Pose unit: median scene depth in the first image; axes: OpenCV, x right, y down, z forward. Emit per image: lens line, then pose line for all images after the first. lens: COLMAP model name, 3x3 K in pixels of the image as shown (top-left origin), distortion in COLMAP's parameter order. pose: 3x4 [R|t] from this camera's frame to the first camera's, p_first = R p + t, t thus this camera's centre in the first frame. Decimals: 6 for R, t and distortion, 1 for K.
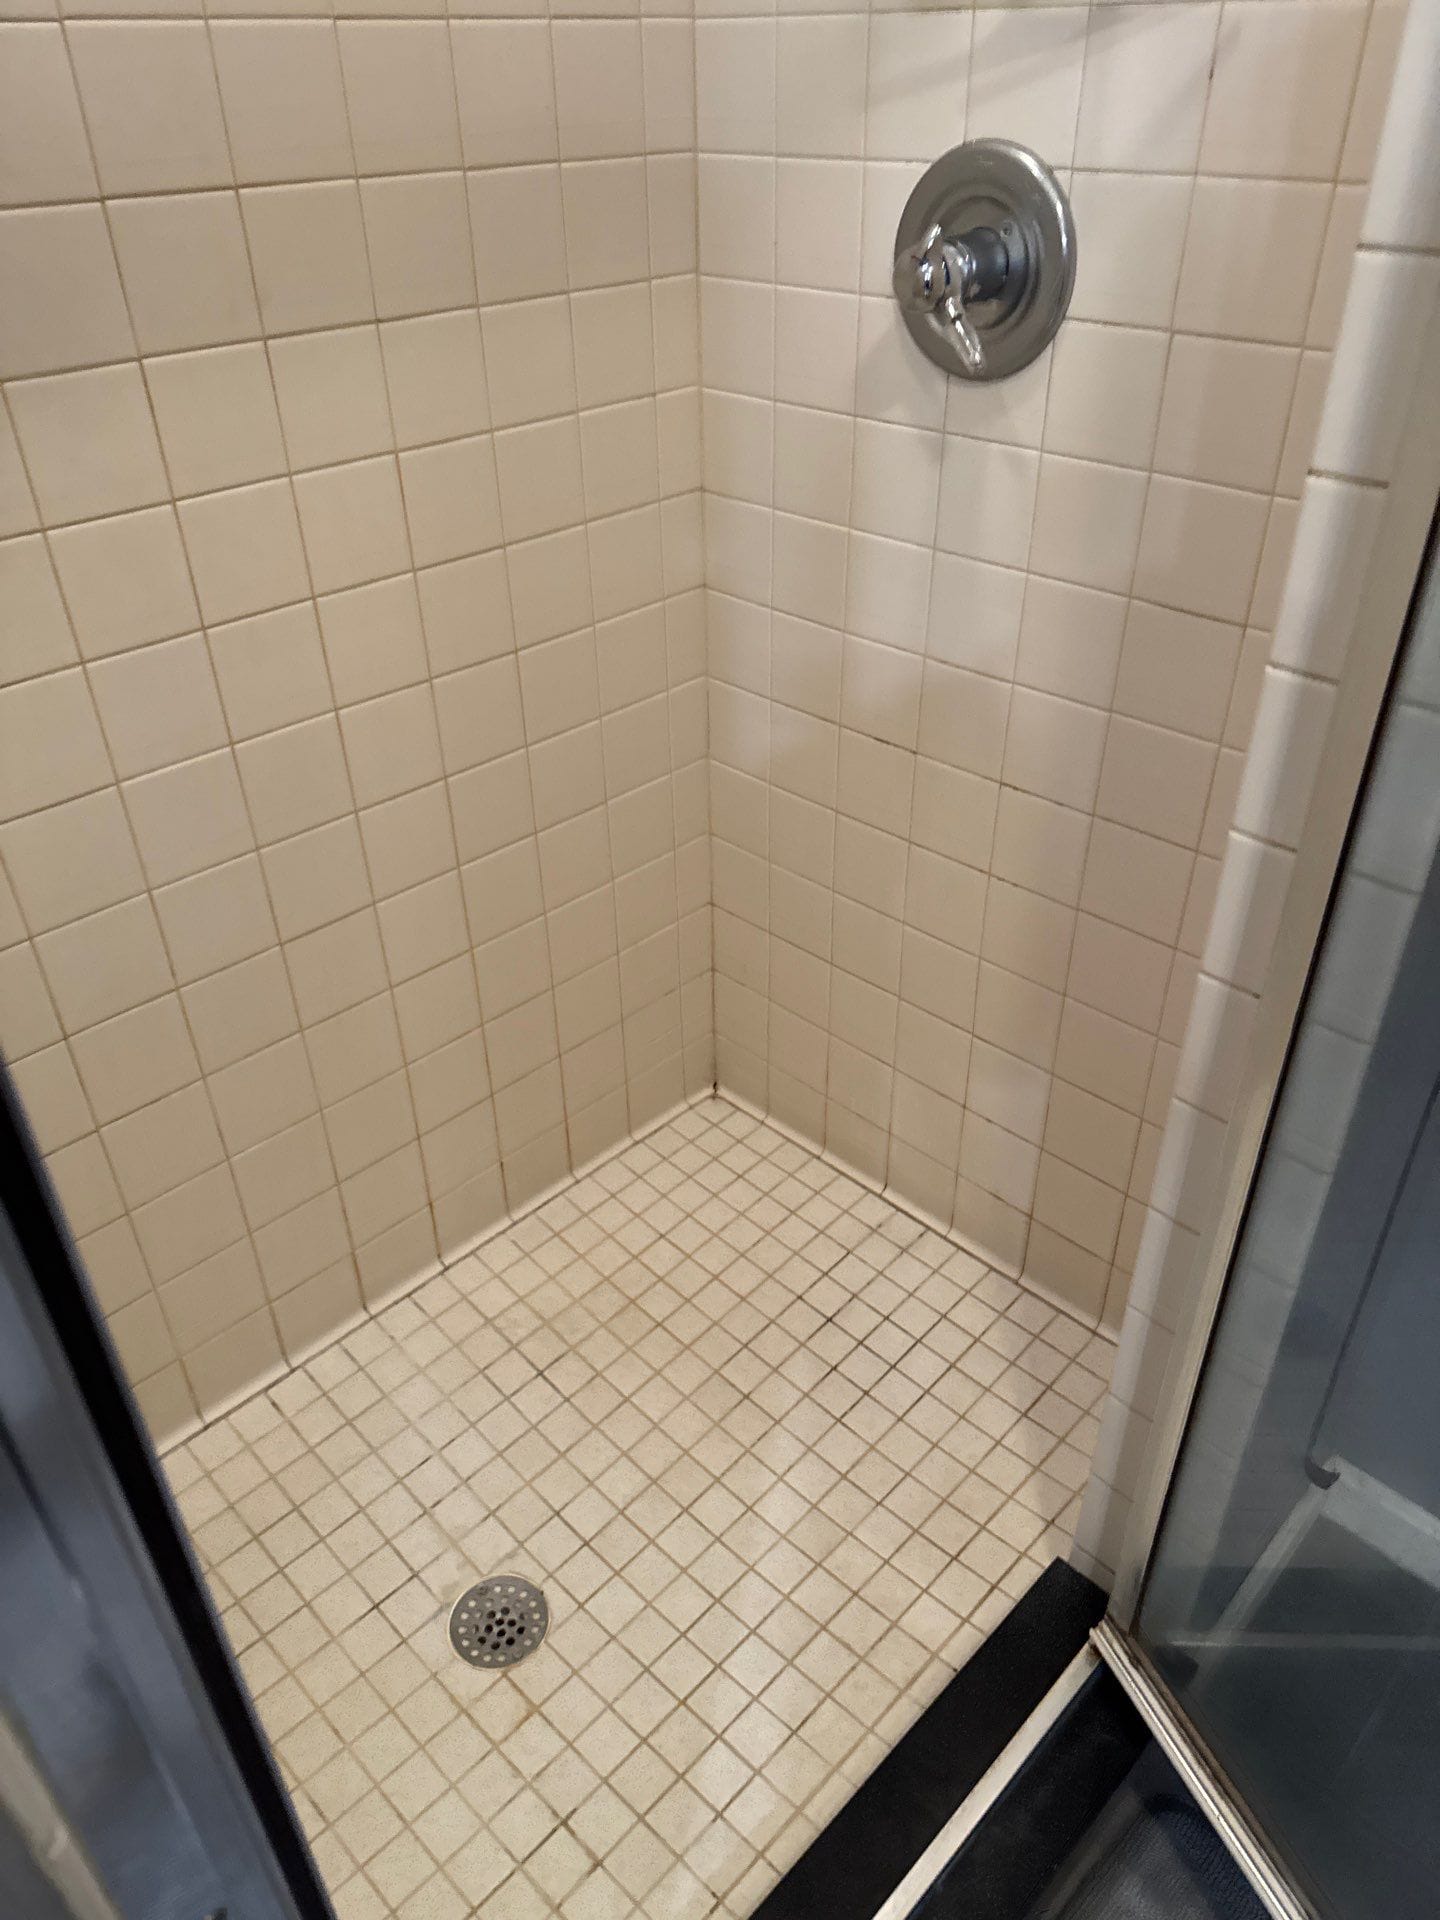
lens RADIAL K [[1361.8, 0, 728.4], [0, 1361.8, 962.6], [0, 0, 1]] dist [-0.029537, 0.001610]
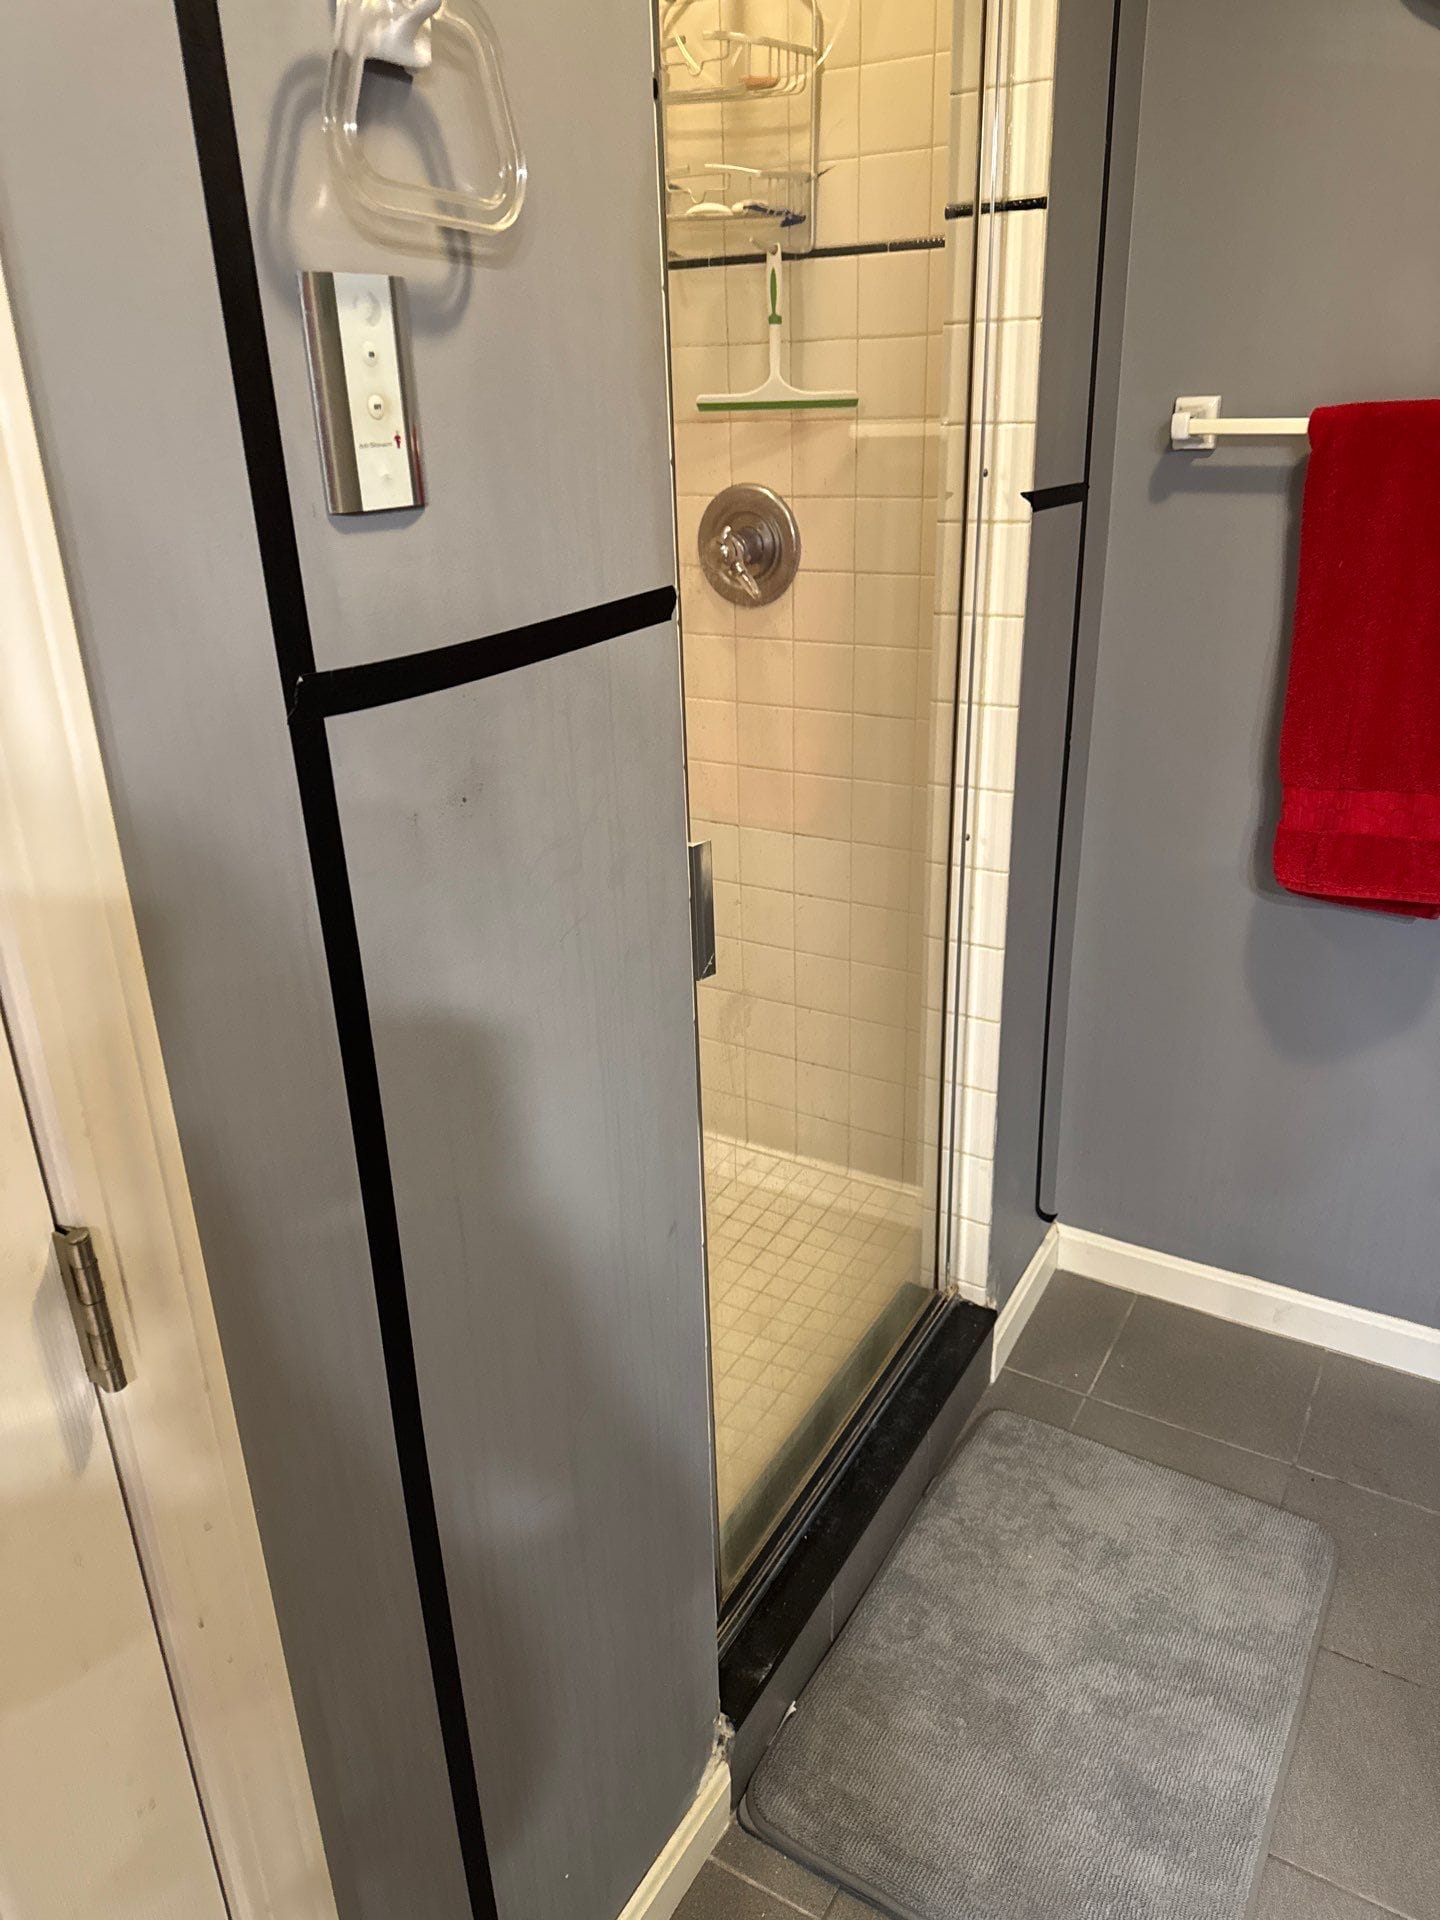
lens RADIAL K [[1361.8, 0, 716.3], [0, 1361.8, 958.6], [0, 0, 1]] dist [-0.029537, 0.001610]
pose [[0.974352, -0.103383, 0.199873, -0.291049], [0.141500, 0.972121, -0.186970, 0.379224], [-0.174972, 0.210457, 0.961817, -0.671569]]
